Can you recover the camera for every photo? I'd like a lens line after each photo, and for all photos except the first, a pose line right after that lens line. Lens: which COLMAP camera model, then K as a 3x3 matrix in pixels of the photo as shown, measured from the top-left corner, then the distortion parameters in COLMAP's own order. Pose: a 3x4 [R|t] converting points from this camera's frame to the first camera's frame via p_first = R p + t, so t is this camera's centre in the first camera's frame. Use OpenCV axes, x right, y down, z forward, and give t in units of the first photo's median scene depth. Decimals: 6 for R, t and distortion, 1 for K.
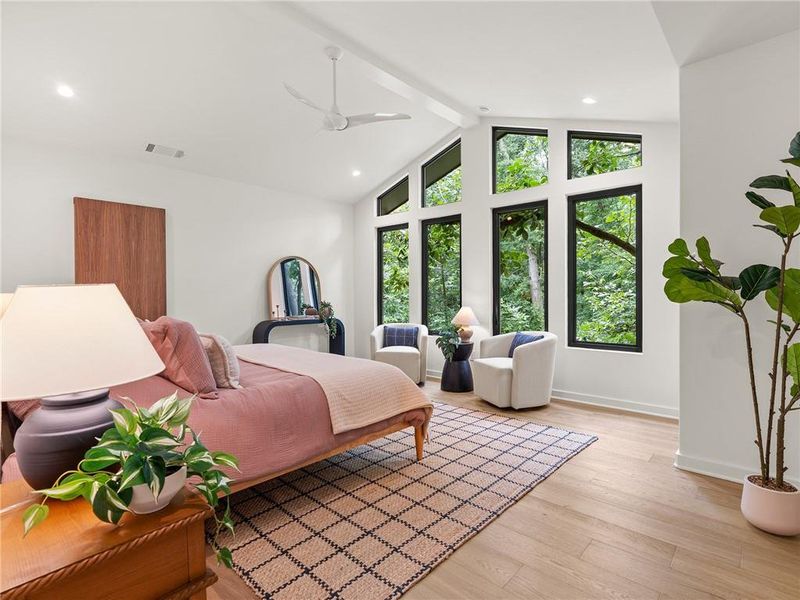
lens RADIAL K [[410.8, 0, 399.5], [0, 410.8, 300.1], [0, 0, 1]] dist [-0.002370, -0.001392]
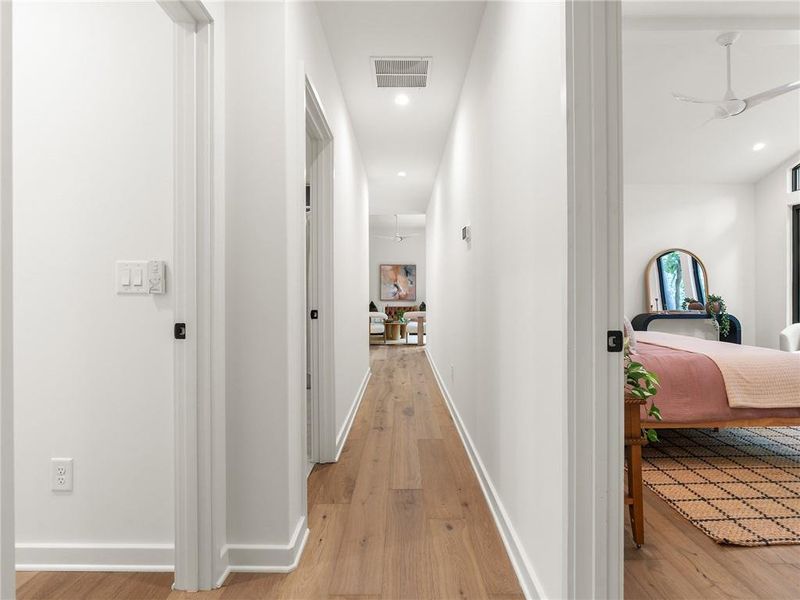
lens RADIAL K [[410.8, 0, 401.5], [0, 410.8, 297.8], [0, 0, 1]] dist [-0.002370, -0.001392]
pose [[0.679820, 0.001609, -0.733377, 0.027435], [-0.003577, 0.999993, -0.001122, 0.021040], [0.733370, 0.003386, 0.679821, -0.229160]]
